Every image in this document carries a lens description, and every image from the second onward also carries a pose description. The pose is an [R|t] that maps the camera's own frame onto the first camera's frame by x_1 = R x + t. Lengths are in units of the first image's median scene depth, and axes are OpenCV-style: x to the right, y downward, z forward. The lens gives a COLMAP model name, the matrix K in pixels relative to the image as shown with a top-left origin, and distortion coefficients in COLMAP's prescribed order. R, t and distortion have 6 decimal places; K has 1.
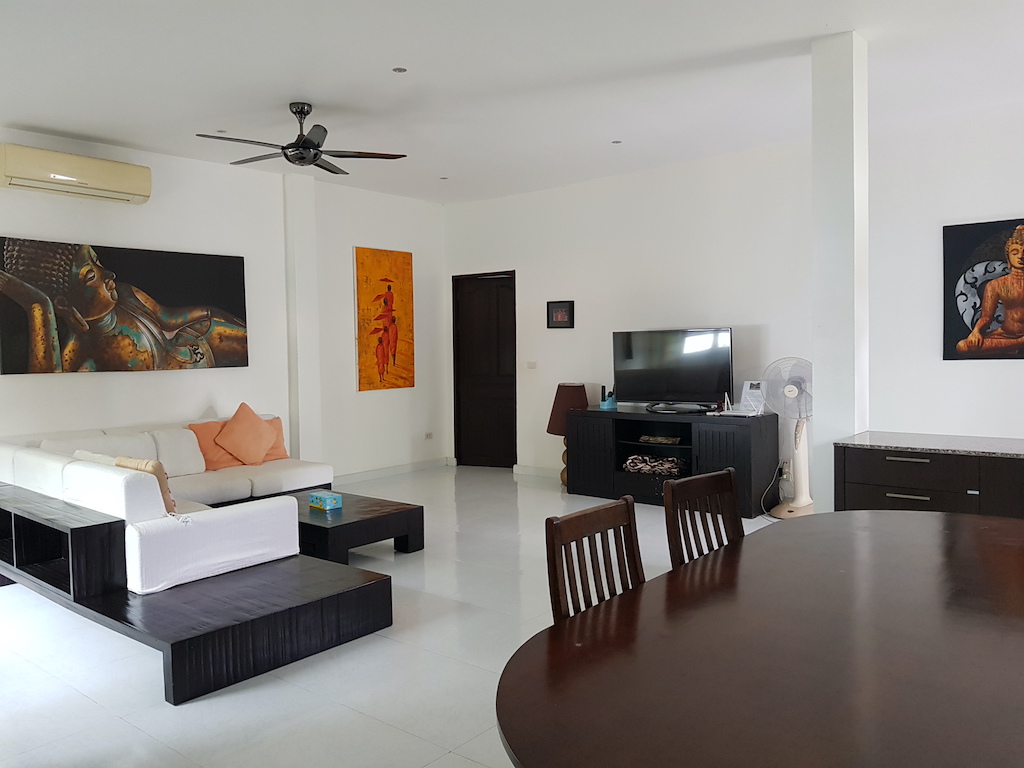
lens RADIAL K [[805.2, 0, 517.3], [0, 805.2, 373.5], [0, 0, 1]] dist [0.087398, -0.146807]
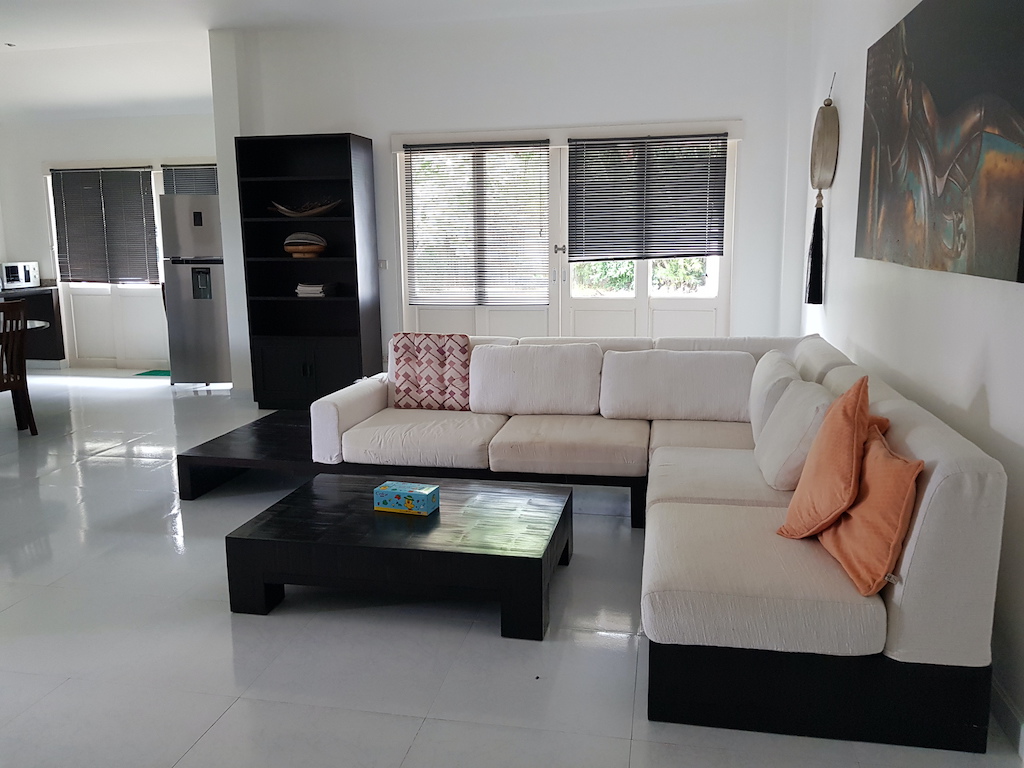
lens RADIAL K [[805.2, 0, 517.3], [0, 805.2, 373.5], [0, 0, 1]] dist [0.087398, -0.146807]
pose [[-0.878580, 0.108135, -0.465193, -0.033853], [0.010529, 0.978179, 0.207495, -0.042353], [0.477480, 0.177403, -0.860547, 1.280160]]
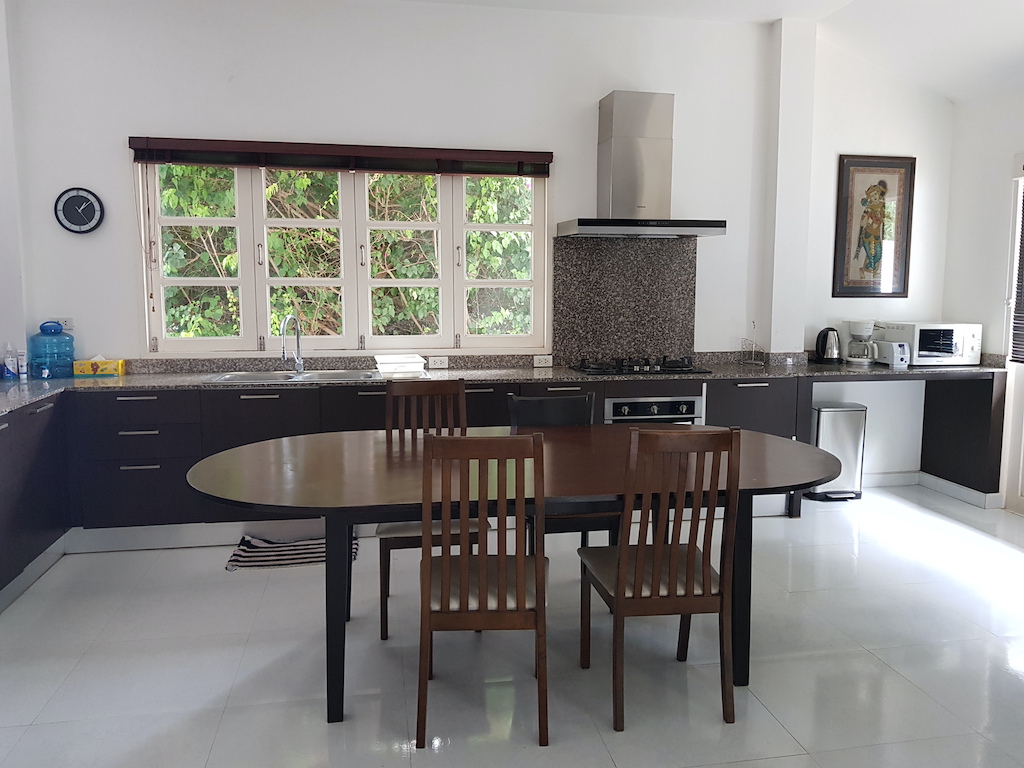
lens RADIAL K [[805.2, 0, 517.3], [0, 805.2, 373.5], [0, 0, 1]] dist [0.087398, -0.146807]
pose [[-0.764946, -0.054954, 0.641746, -0.141130], [0.034627, 0.991404, 0.126171, -0.022632], [-0.643163, 0.118735, -0.756467, 0.674205]]
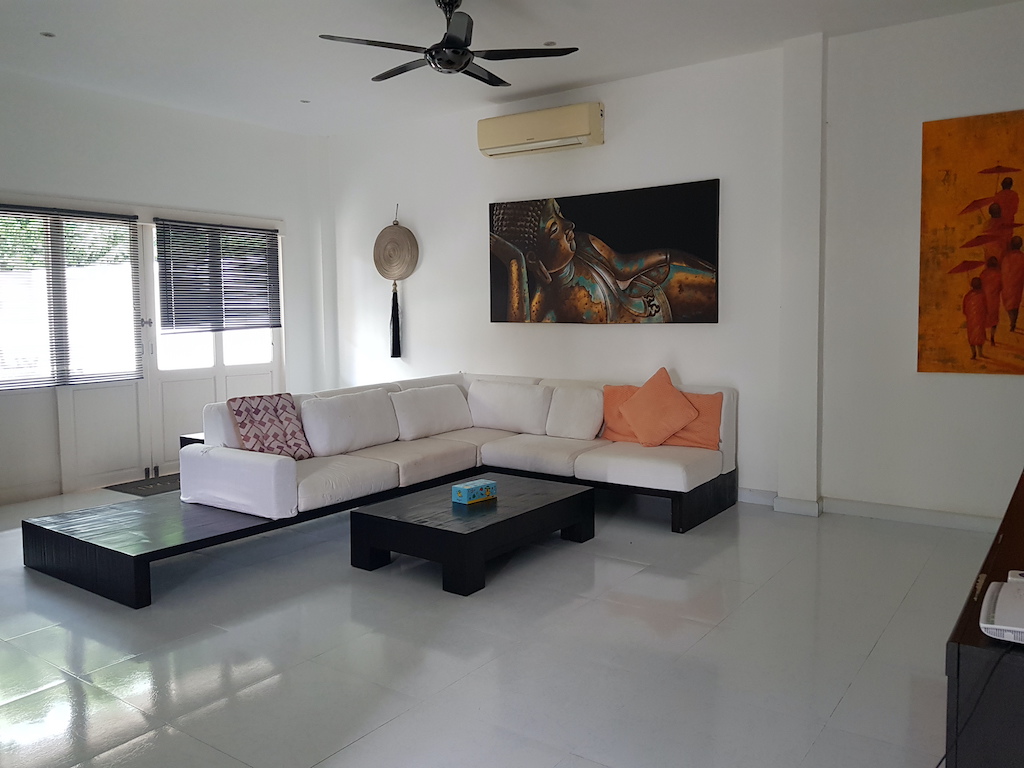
lens RADIAL K [[805.2, 0, 517.3], [0, 805.2, 373.5], [0, 0, 1]] dist [0.087398, -0.146807]
pose [[0.070553, 0.093409, -0.993125, 0.462127], [-0.027819, 0.995403, 0.091647, -0.028427], [0.997120, 0.021162, 0.072827, 0.825478]]
